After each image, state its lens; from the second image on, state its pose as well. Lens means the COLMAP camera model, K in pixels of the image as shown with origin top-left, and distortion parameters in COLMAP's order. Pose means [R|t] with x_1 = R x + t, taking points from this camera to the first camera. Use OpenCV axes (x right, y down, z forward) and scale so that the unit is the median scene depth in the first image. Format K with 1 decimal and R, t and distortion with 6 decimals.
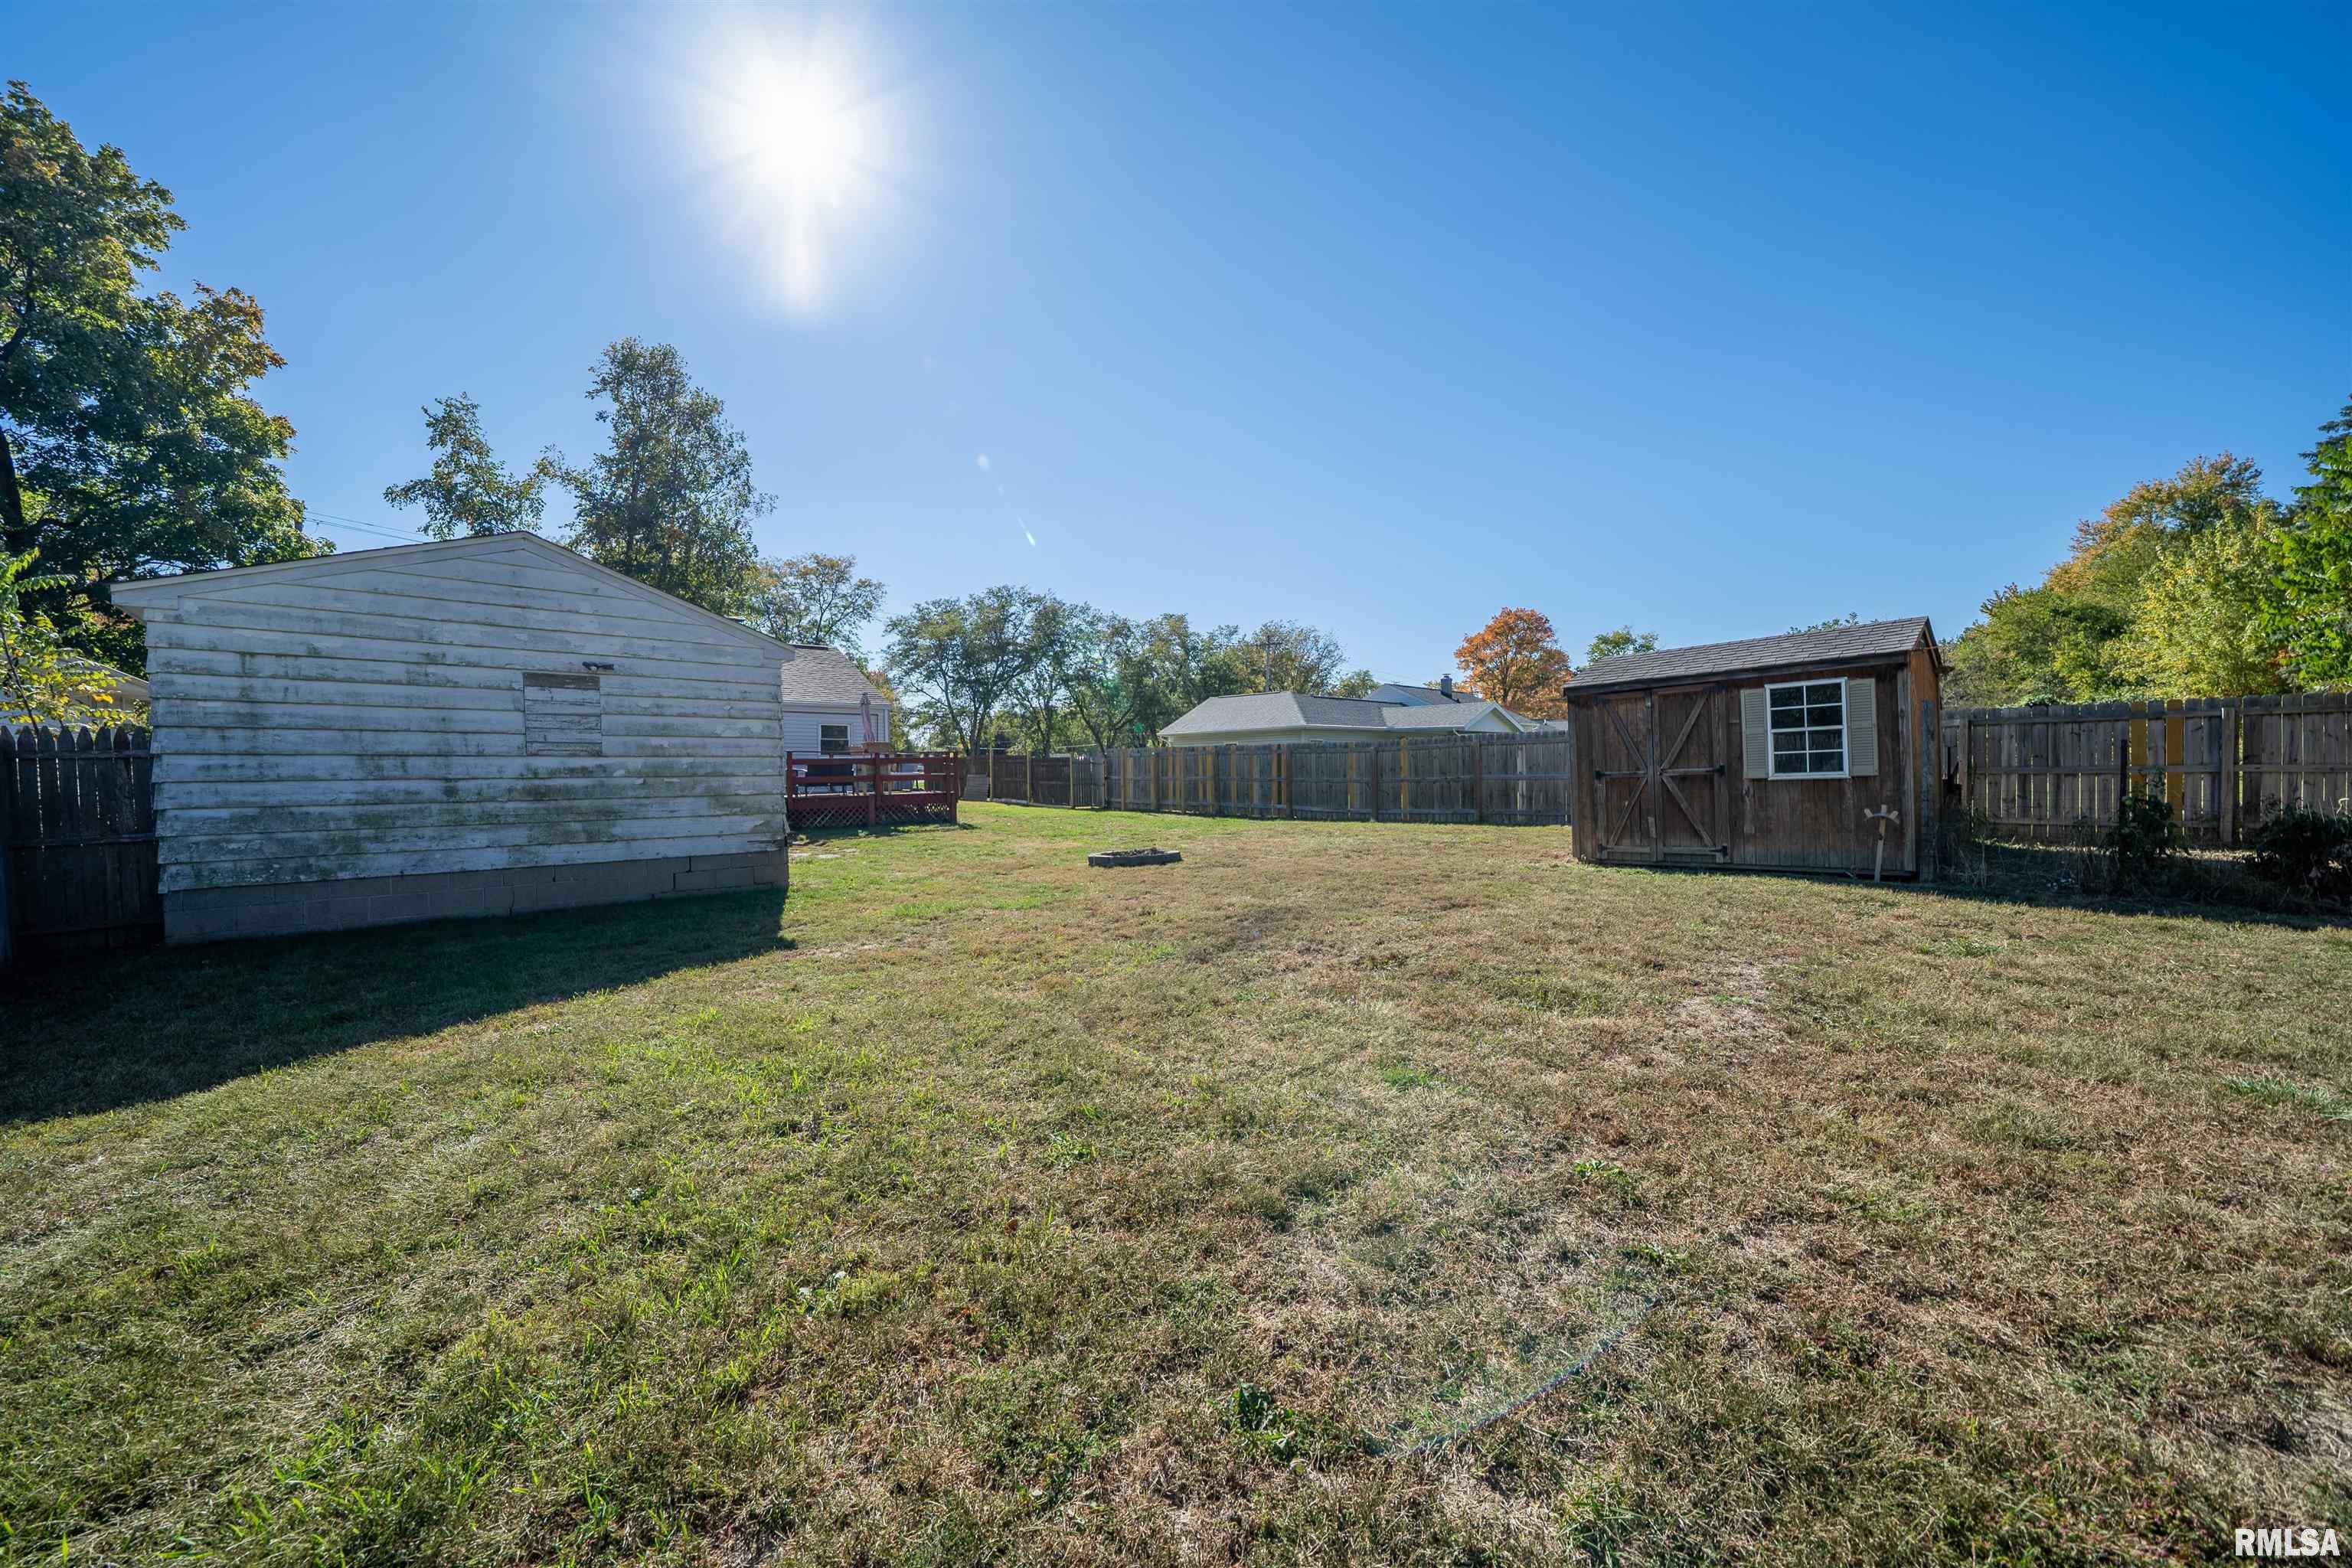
lens RADIAL K [[866.1, 0, 1176.0], [0, 866.1, 784.0], [0, 0, 1]] dist [-0.022472, 0.000005]
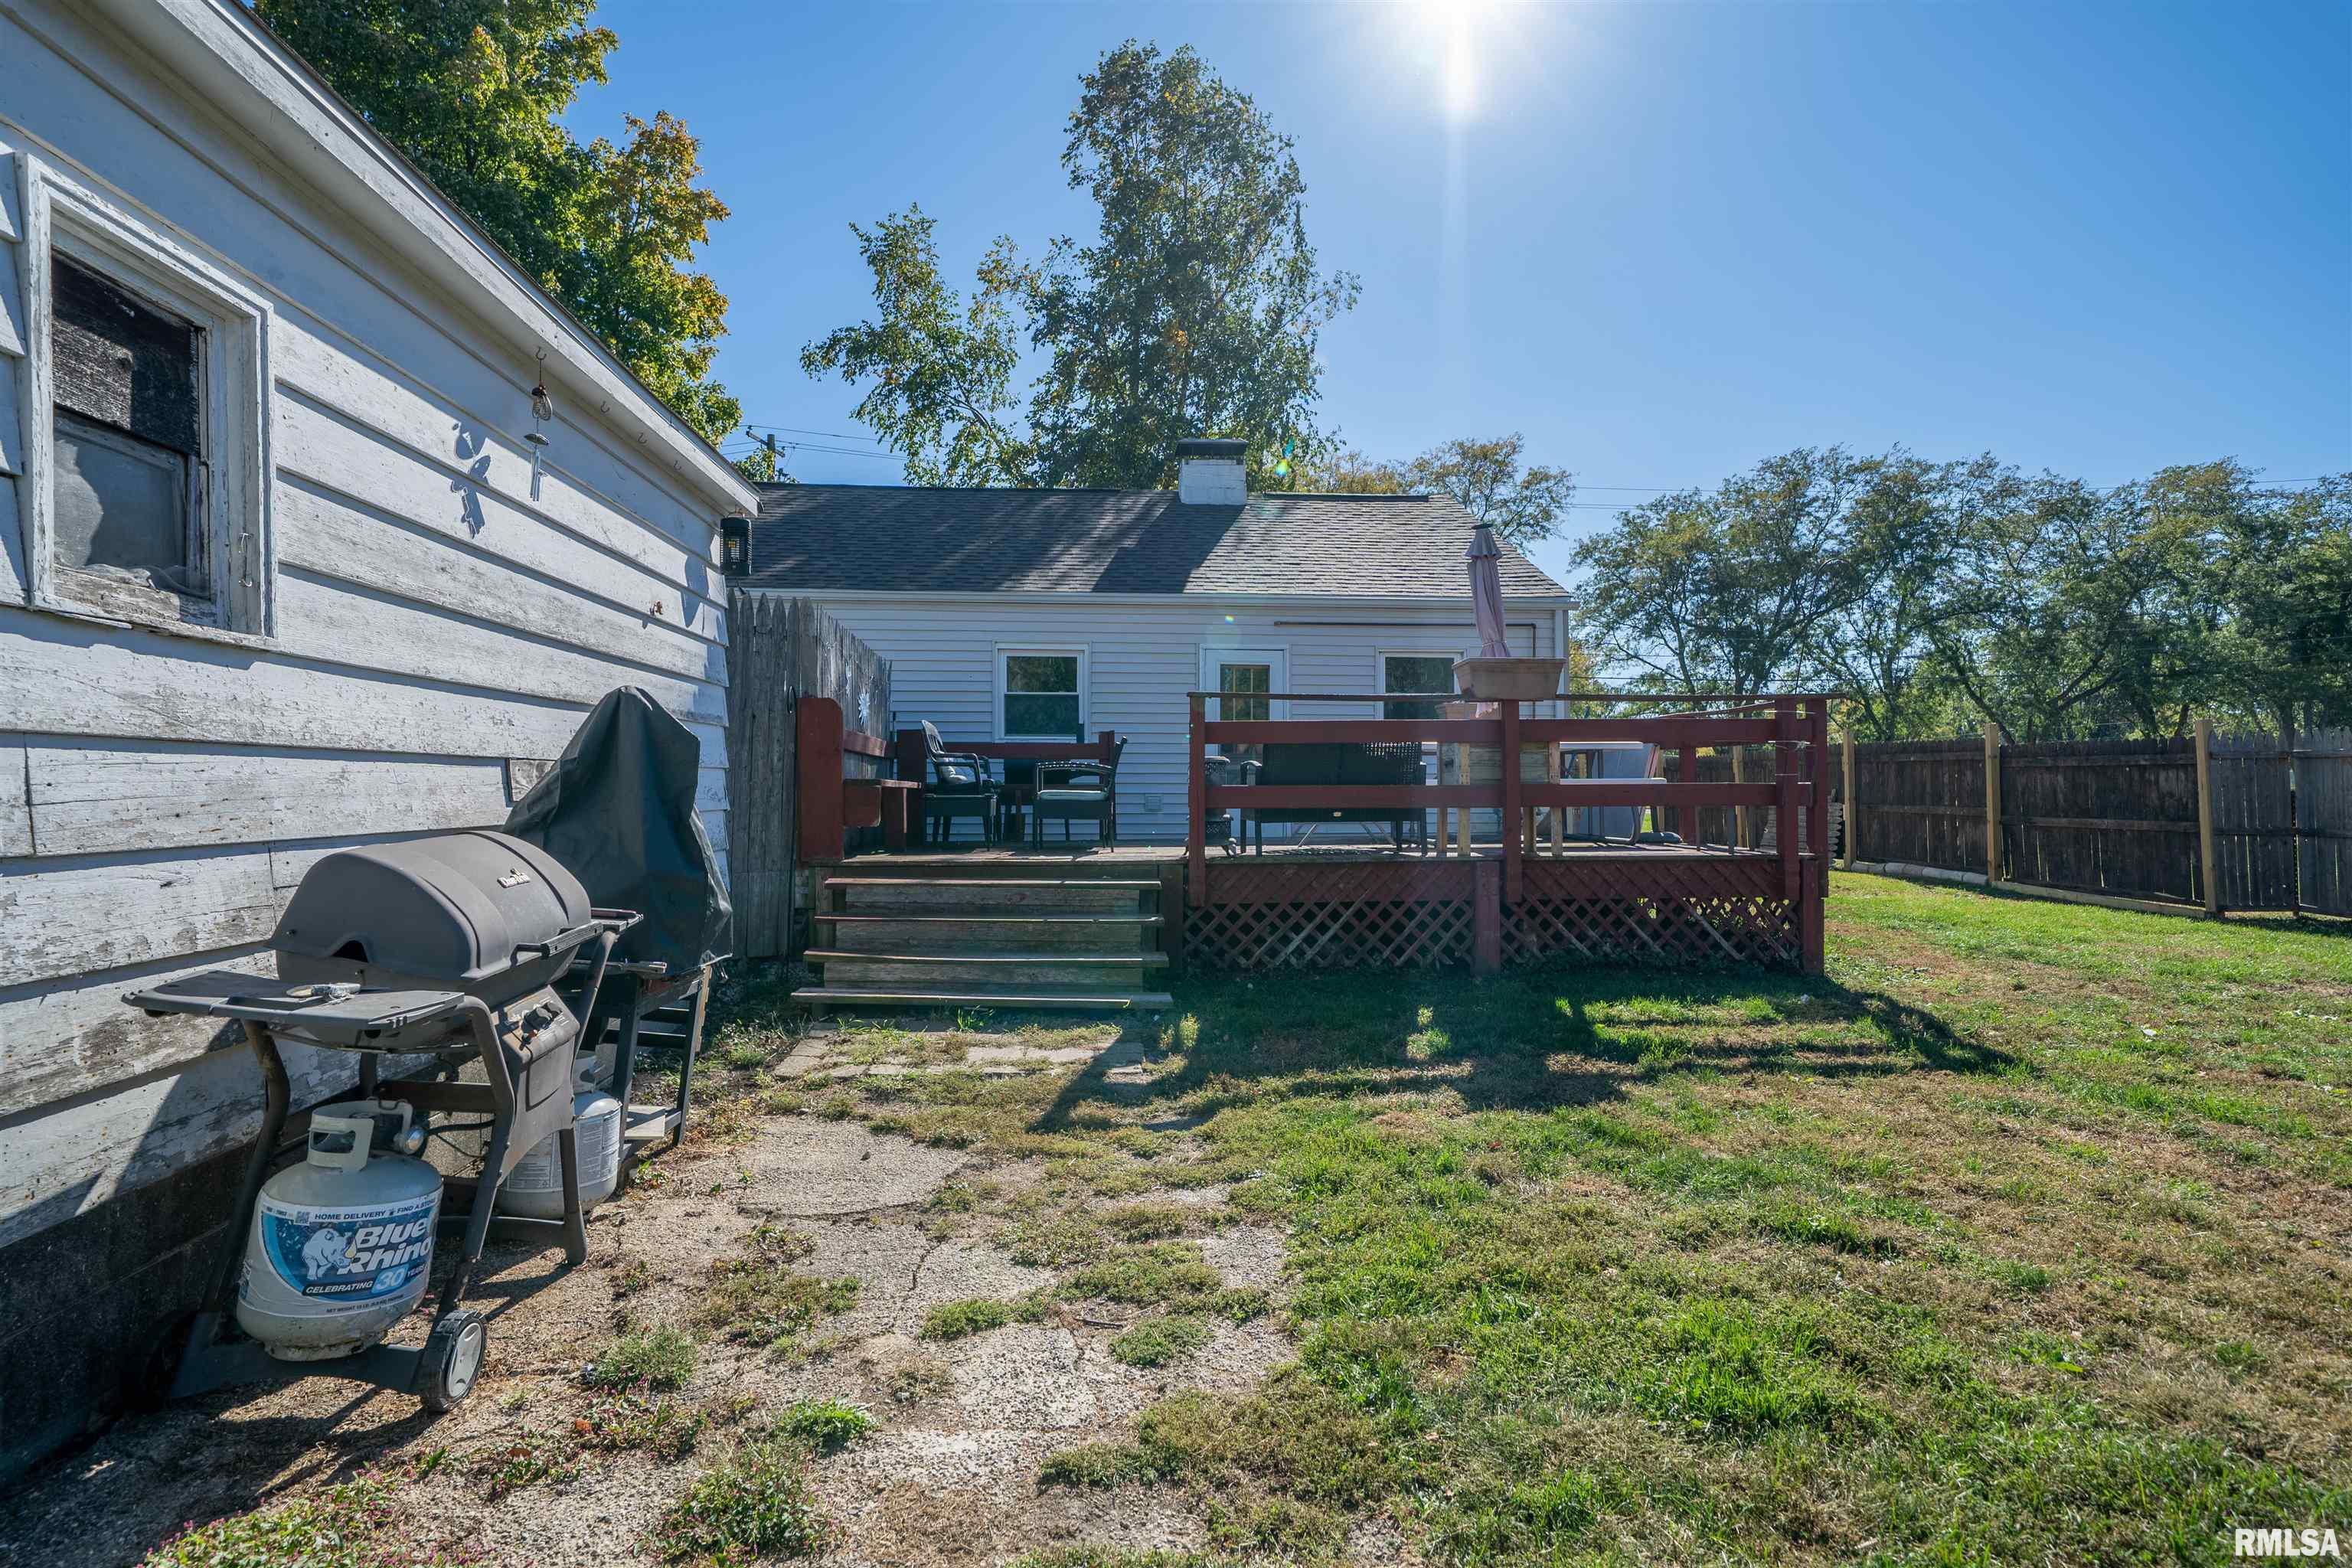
lens RADIAL K [[1176.2, 0, 1189.4], [0, 1176.2, 766.4], [0, 0, 1]] dist [0.002738, 0.000968]
pose [[0.800851, -0.006878, -0.598824, -0.065897], [-0.019163, 0.999128, -0.037104, 0.000024], [0.598557, 0.041190, 0.800020, 0.206281]]
